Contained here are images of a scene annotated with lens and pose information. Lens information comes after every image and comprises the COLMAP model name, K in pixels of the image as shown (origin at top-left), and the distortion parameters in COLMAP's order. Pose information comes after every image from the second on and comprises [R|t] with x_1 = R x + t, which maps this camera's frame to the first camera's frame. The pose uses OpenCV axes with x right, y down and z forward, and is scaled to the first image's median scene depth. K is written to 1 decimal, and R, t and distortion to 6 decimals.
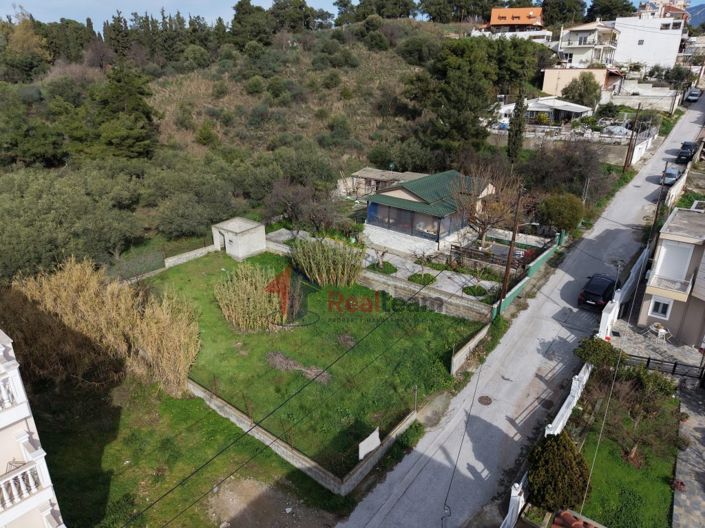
lens RADIAL K [[470.8, 0, 352.5], [0, 470.8, 260.5], [0, 0, 1]] dist [0.025886, -0.027025]
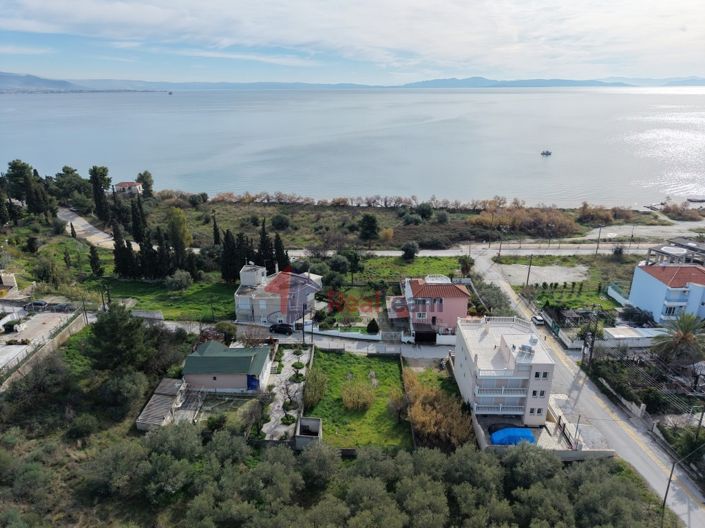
lens RADIAL K [[470.8, 0, 351.0], [0, 470.8, 265.8], [0, 0, 1]] dist [0.025886, -0.027025]
pose [[-0.614595, -0.280540, 0.737272, -1.234878], [0.286961, 0.791080, 0.540227, -1.195375], [-0.734797, 0.543589, -0.405690, 1.212256]]
